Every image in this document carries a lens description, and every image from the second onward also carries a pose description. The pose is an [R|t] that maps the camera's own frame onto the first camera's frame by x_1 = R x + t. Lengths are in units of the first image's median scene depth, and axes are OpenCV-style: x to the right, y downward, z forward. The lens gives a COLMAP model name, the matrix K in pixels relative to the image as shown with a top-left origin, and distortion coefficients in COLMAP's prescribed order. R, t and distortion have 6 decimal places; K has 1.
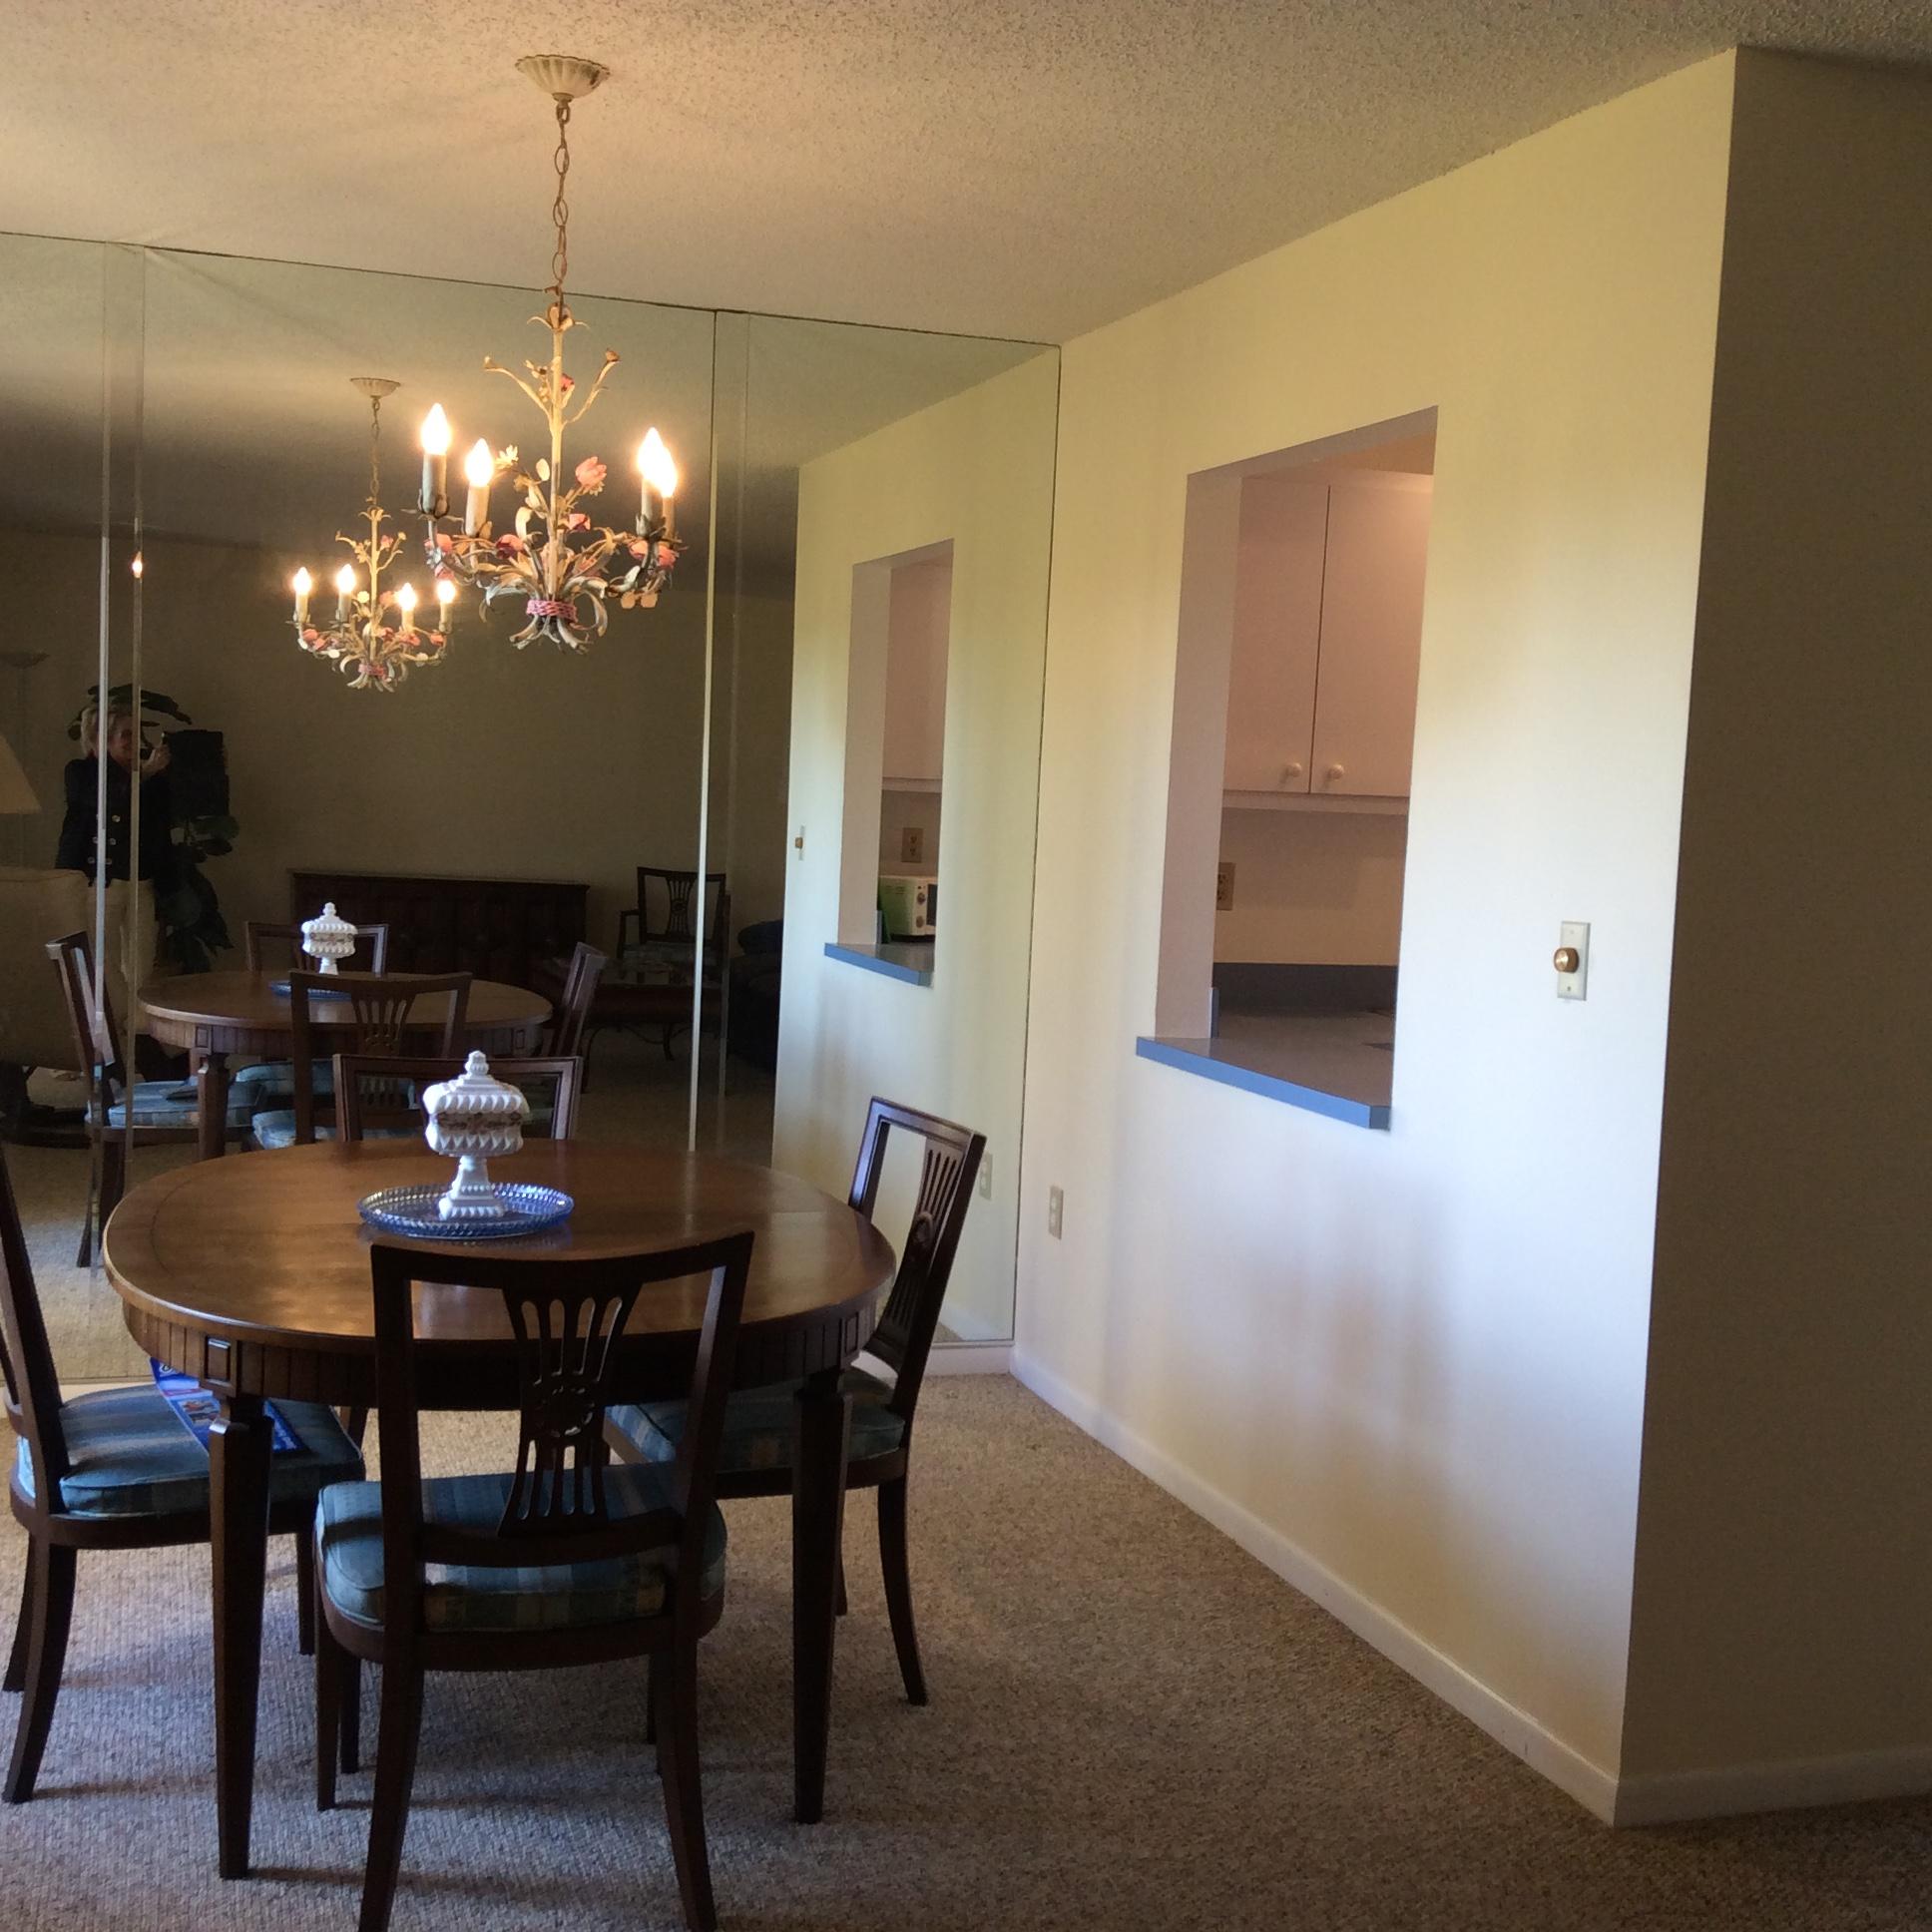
lens RADIAL K [[2396.4, 0, 971.2], [0, 2396.4, 924.6], [0, 0, 1]] dist [0.272315, -0.653086]
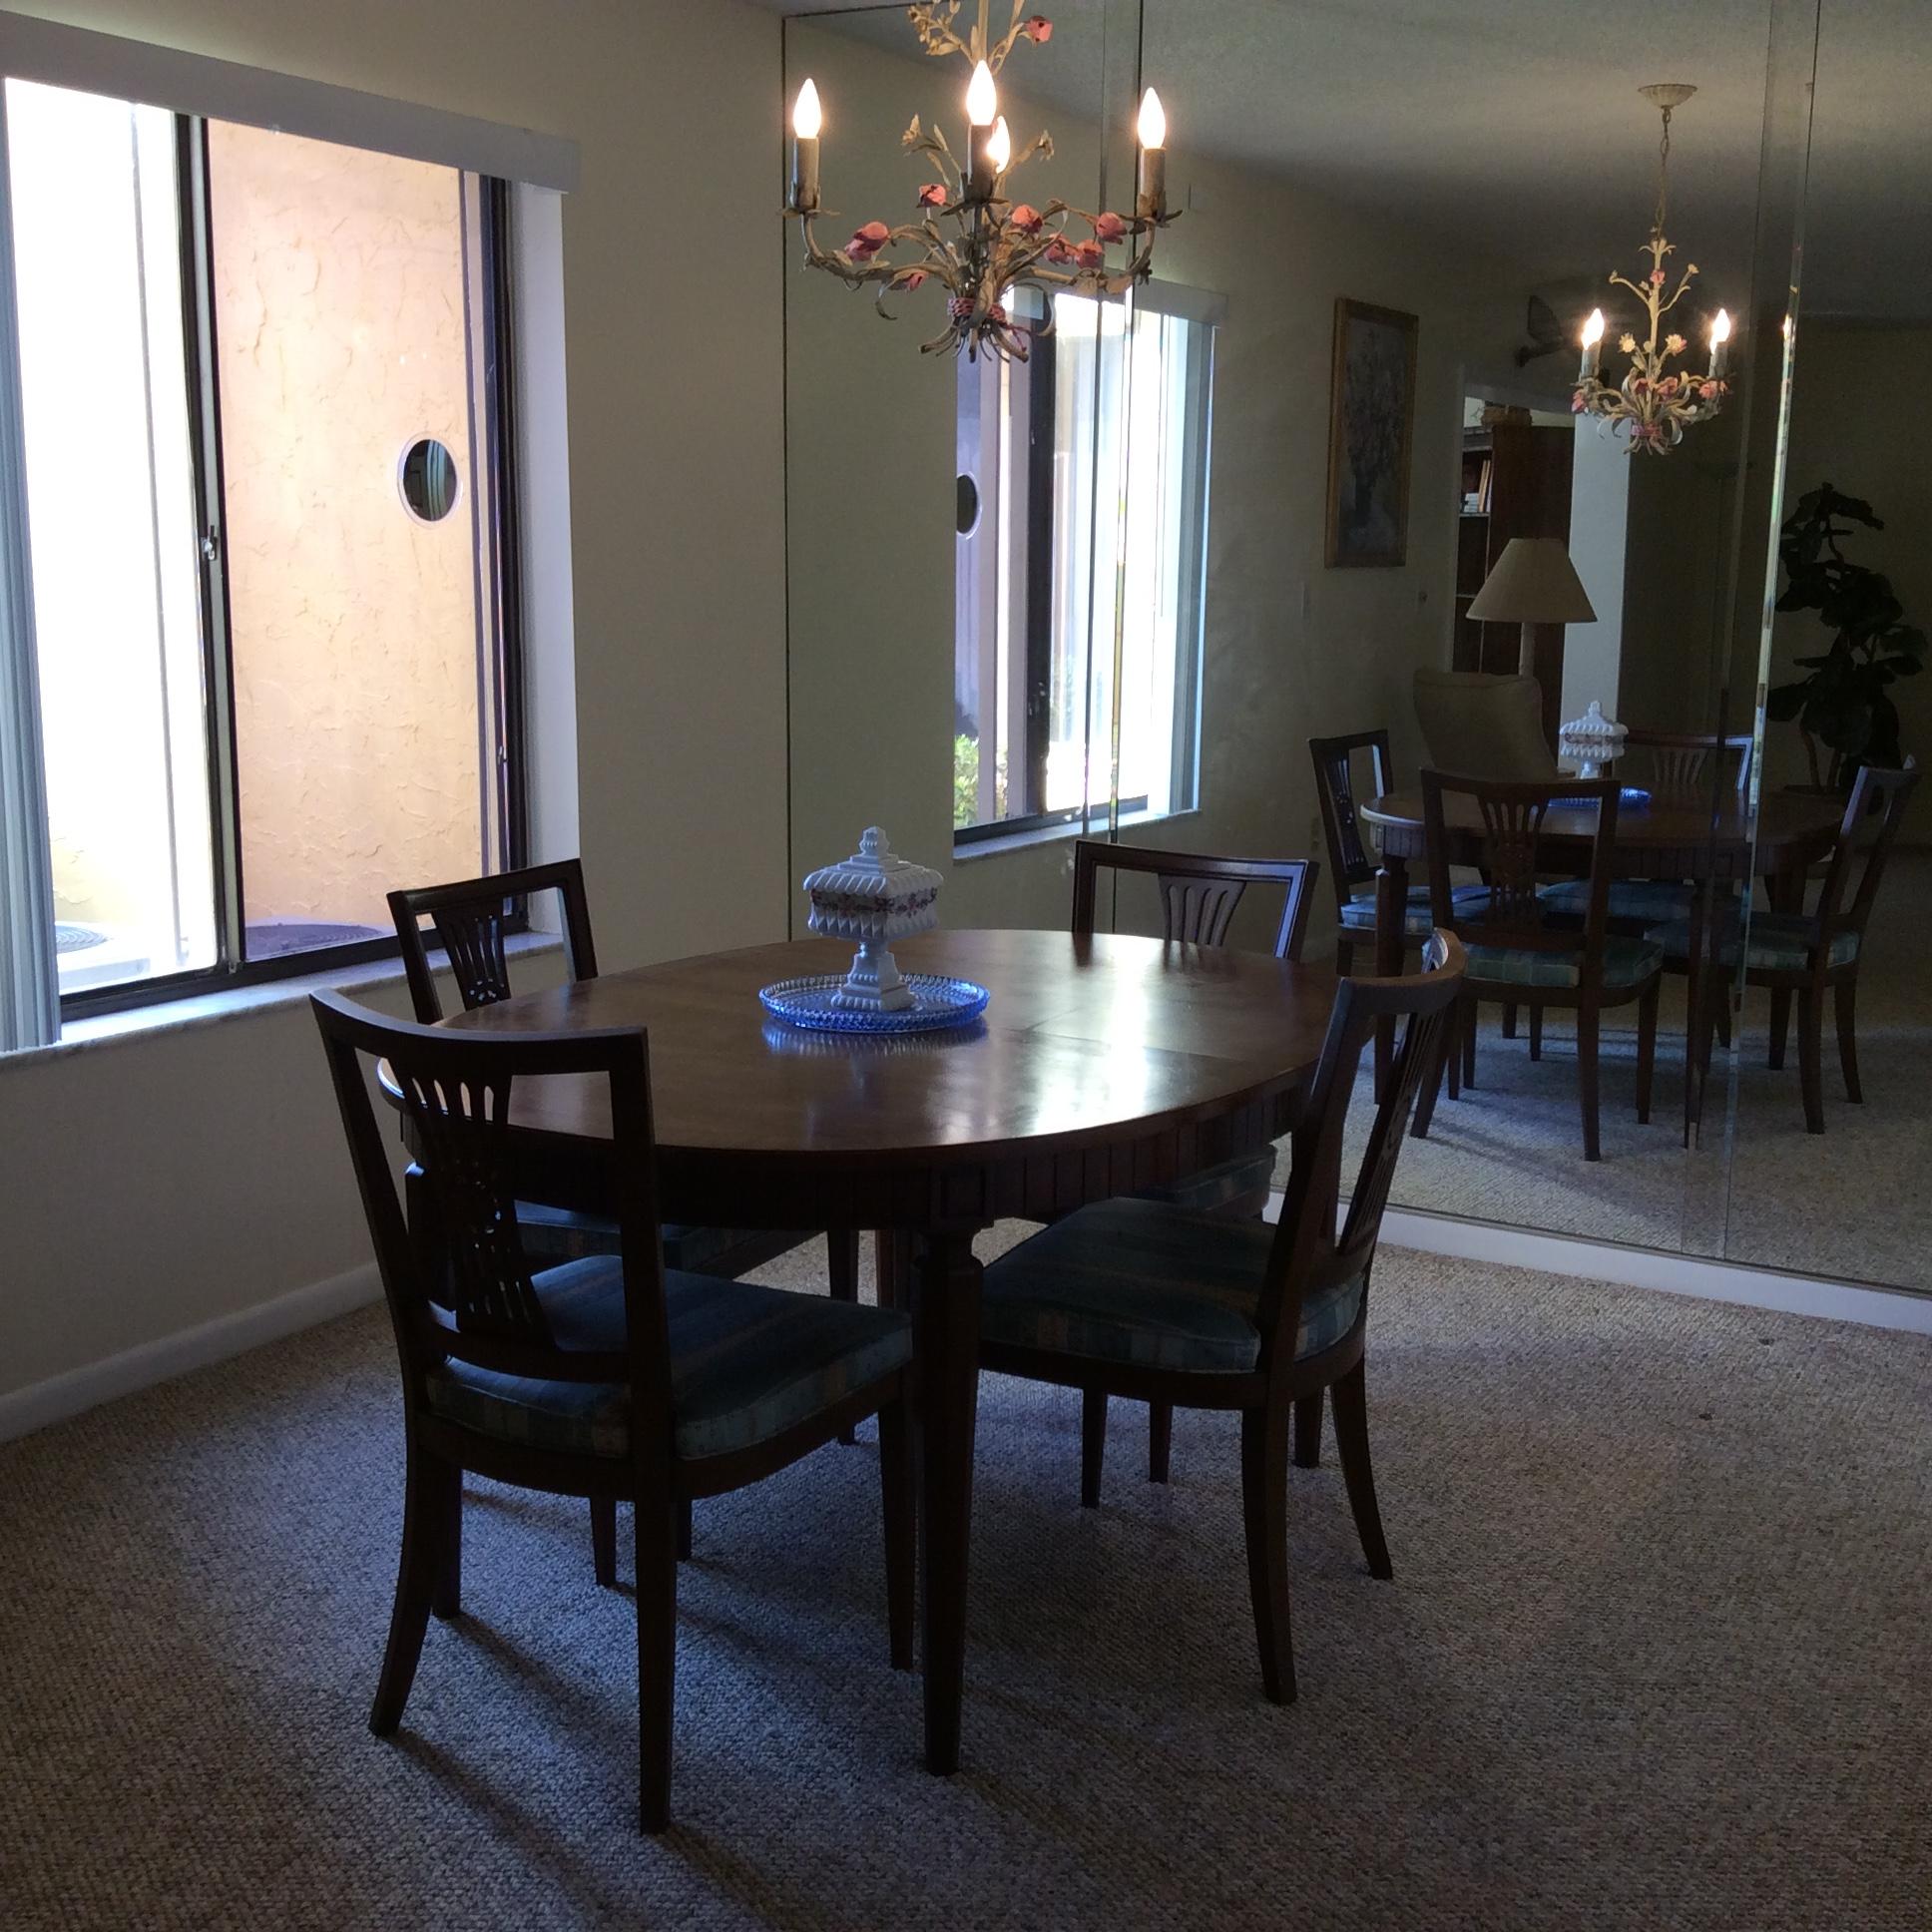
lens RADIAL K [[2396.4, 0, 971.2], [0, 2396.4, 924.6], [0, 0, 1]] dist [0.272315, -0.653086]
pose [[0.664307, 0.081649, -0.742987, 0.444170], [-0.032241, 0.996221, 0.080652, 0.014299], [0.746764, -0.029623, 0.664429, 0.399216]]
